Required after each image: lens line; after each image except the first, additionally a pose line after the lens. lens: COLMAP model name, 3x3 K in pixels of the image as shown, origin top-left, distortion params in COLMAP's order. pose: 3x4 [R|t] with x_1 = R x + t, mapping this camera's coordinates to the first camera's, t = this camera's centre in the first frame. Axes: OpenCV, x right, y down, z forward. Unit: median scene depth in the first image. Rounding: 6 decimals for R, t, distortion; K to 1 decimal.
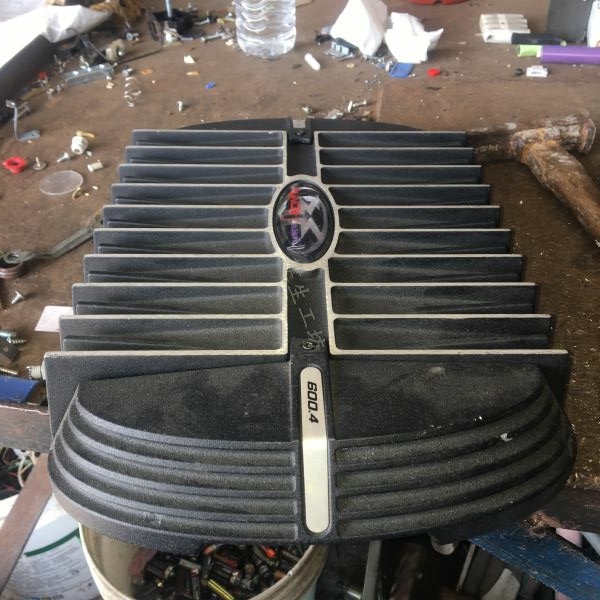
lens RADIAL K [[682.6, 0, 303.0], [0, 682.6, 297.1], [0, 0, 1]] dist [0.098052, -0.188030]
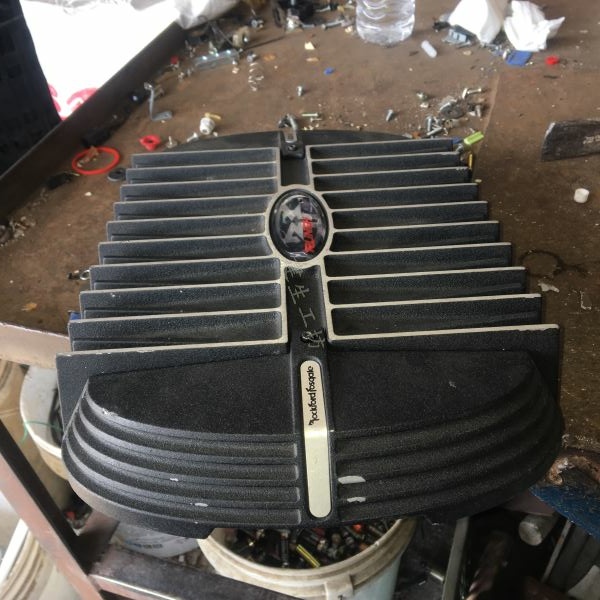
lens RADIAL K [[682.6, 0, 303.0], [0, 682.6, 297.1], [0, 0, 1]] dist [0.098052, -0.188030]
pose [[0.988892, 0.059338, -0.136279, -0.010005], [-0.056643, 0.998116, 0.023573, 0.011884], [0.137421, -0.015592, 0.990390, -0.044218]]
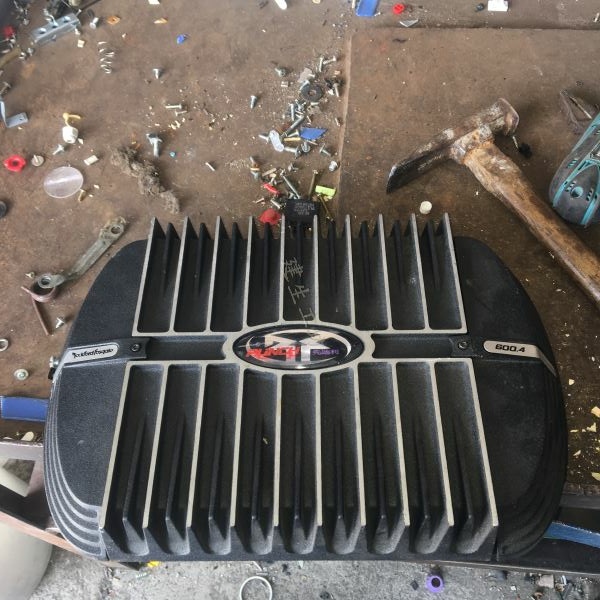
lens RADIAL K [[682.6, 0, 303.0], [0, 682.6, 297.1], [0, 0, 1]] dist [0.098052, -0.188030]
pose [[0.996124, -0.071983, 0.050558, -0.033134], [0.051249, 0.942052, 0.331529, -0.265848], [-0.071493, -0.327653, 0.942089, -0.089046]]
